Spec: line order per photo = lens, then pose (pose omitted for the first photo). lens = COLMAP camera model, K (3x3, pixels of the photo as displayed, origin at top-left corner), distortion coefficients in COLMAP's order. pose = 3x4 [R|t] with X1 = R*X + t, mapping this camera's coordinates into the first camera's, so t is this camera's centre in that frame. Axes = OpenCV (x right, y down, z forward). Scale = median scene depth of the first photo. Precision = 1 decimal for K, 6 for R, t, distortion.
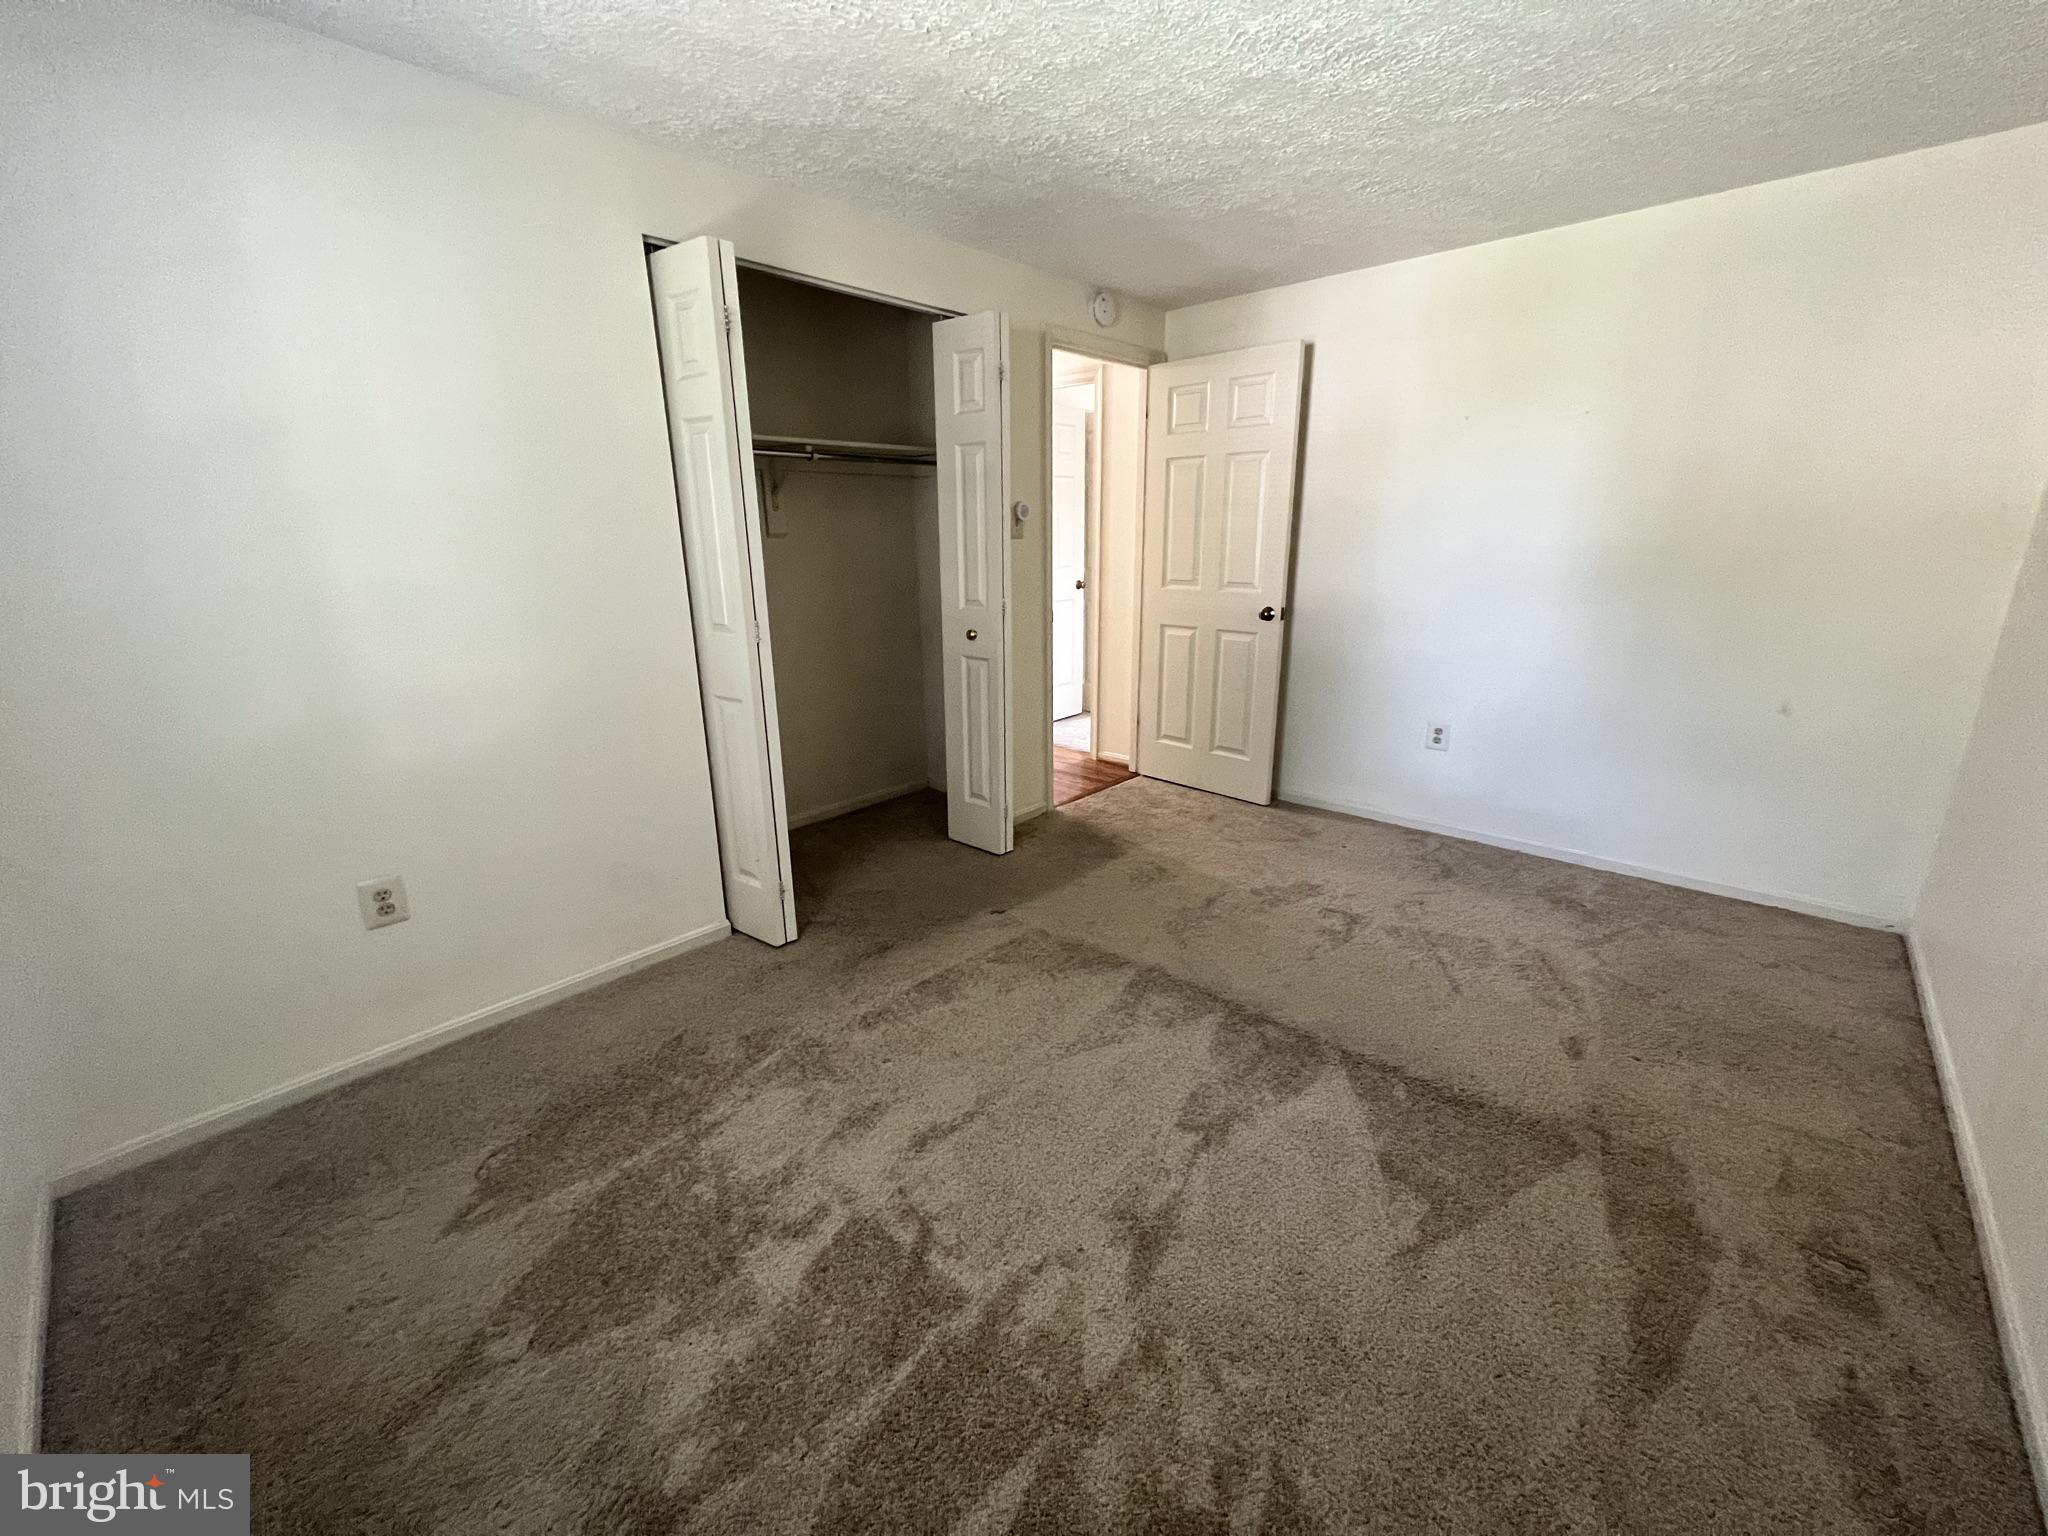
lens RADIAL K [[821.8, 0, 1026.8], [0, 821.8, 771.0], [0, 0, 1]] dist [0.000519, -0.000038]
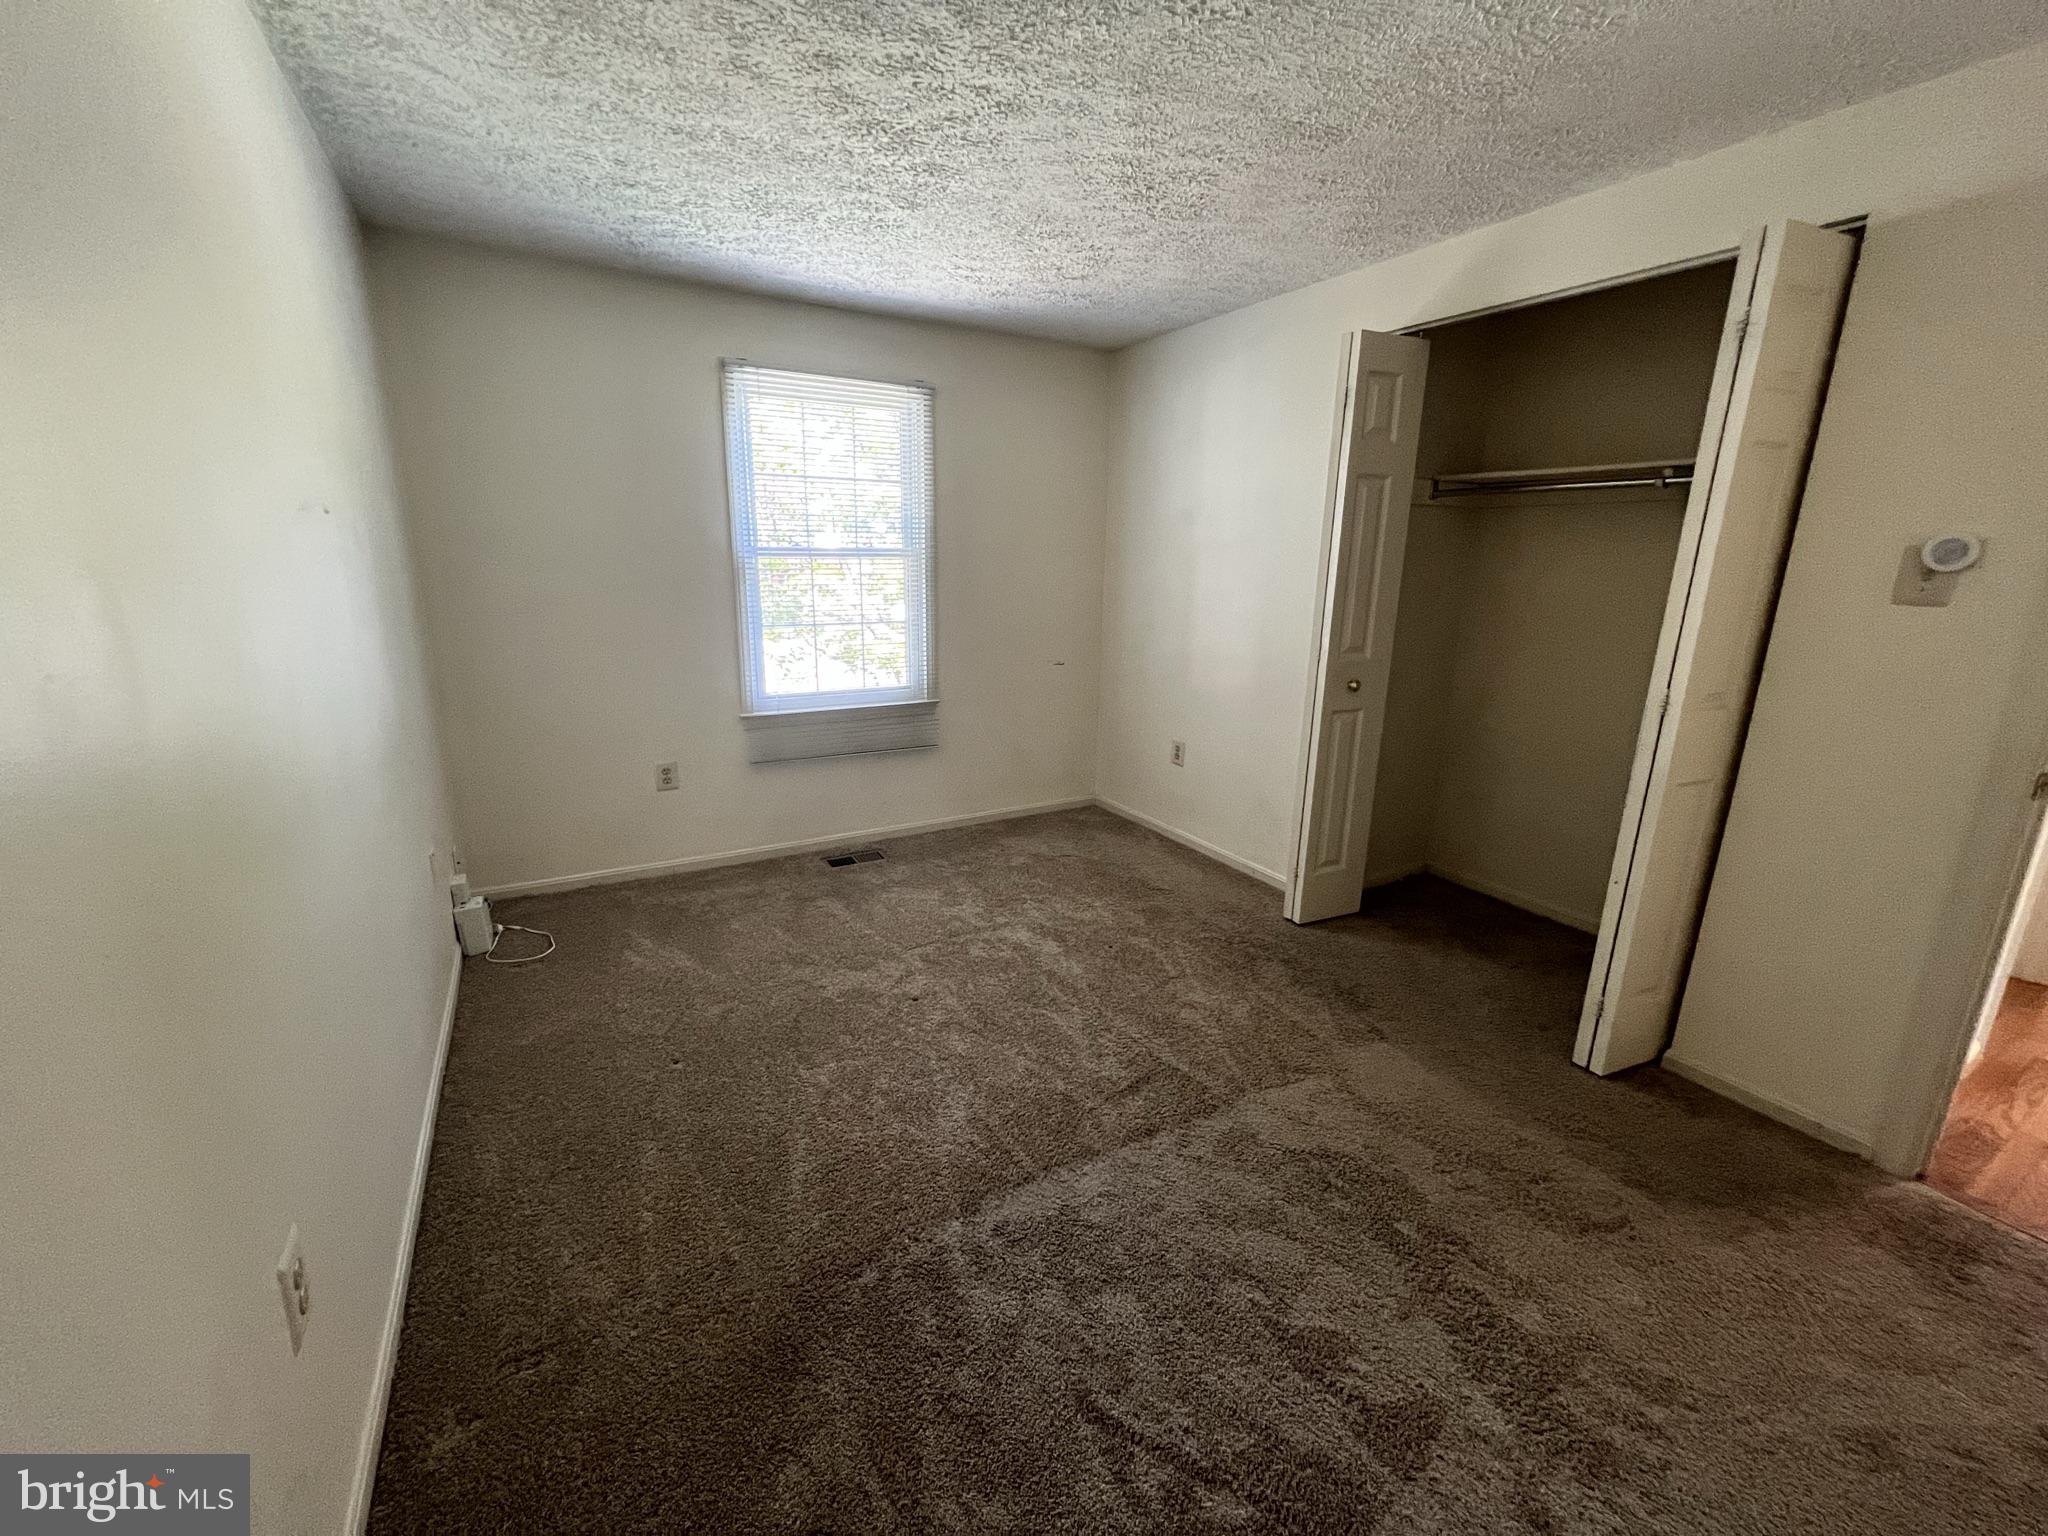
lens RADIAL K [[821.8, 0, 1031.8], [0, 821.8, 763.7], [0, 0, 1]] dist [0.000519, -0.000038]
pose [[-0.292856, 0.241344, -0.925196, 0.991395], [-0.294031, 0.898002, 0.327321, -0.310546], [0.909825, 0.367894, -0.192022, 0.958715]]
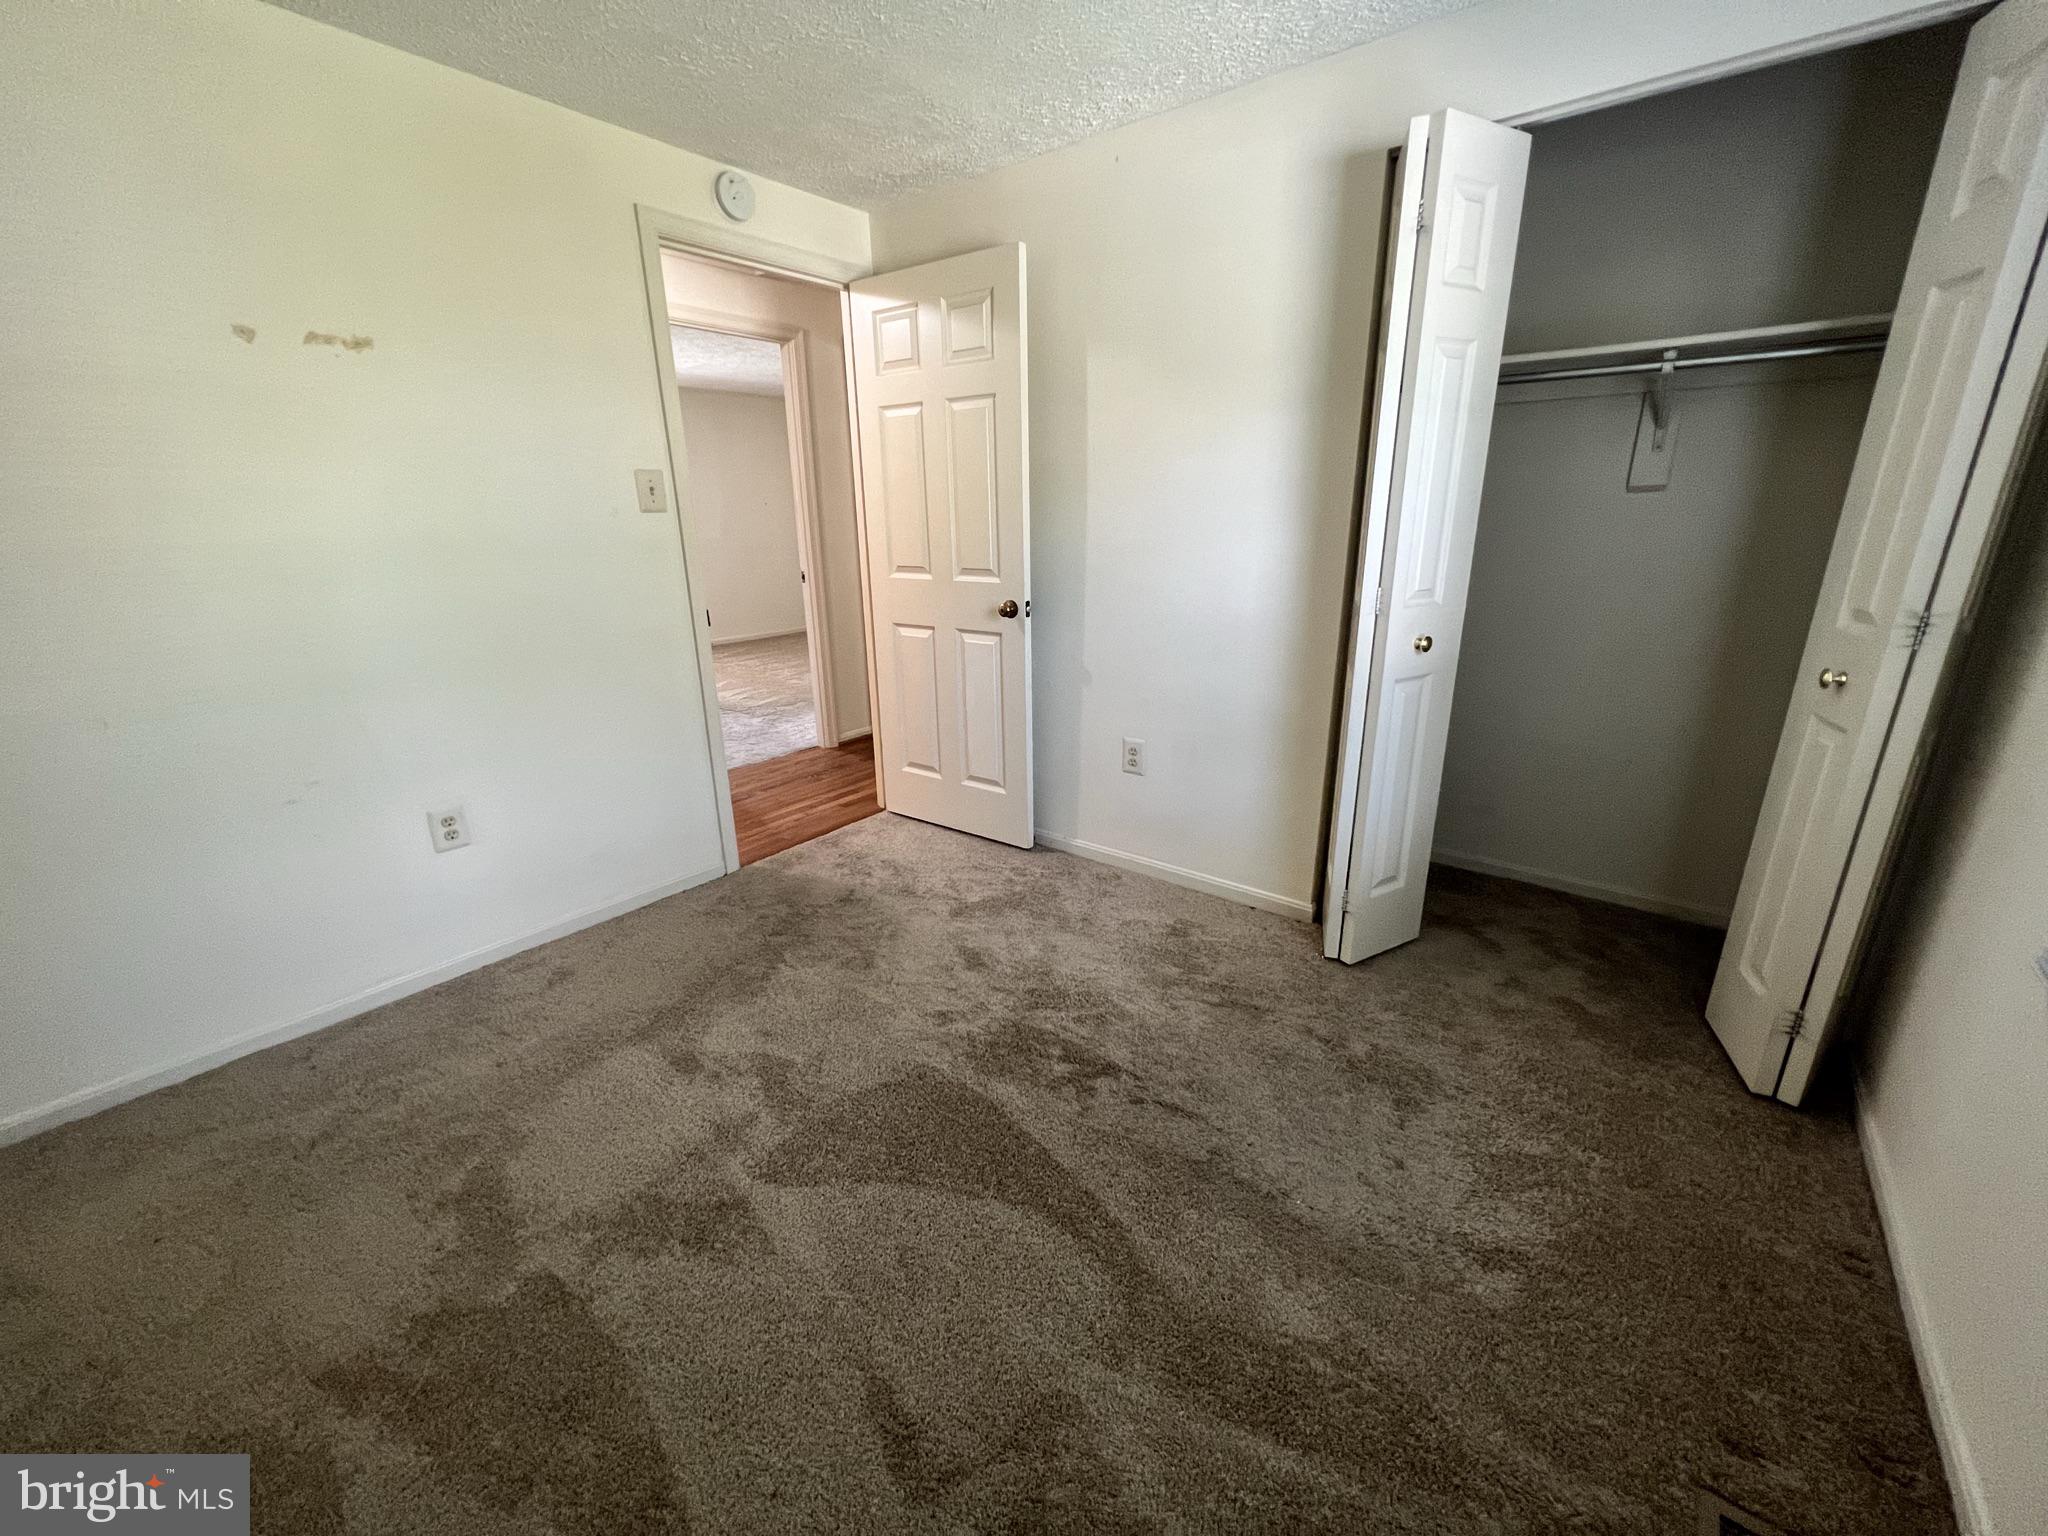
lens RADIAL K [[821.8, 0, 1020.3], [0, 821.8, 758.4], [0, 0, 1]] dist [0.000519, -0.000038]
pose [[0.085414, 0.299418, -0.950291, 0.465284], [-0.272200, 0.924505, 0.266827, -0.138662], [0.958442, 0.235878, 0.160467, 0.536807]]
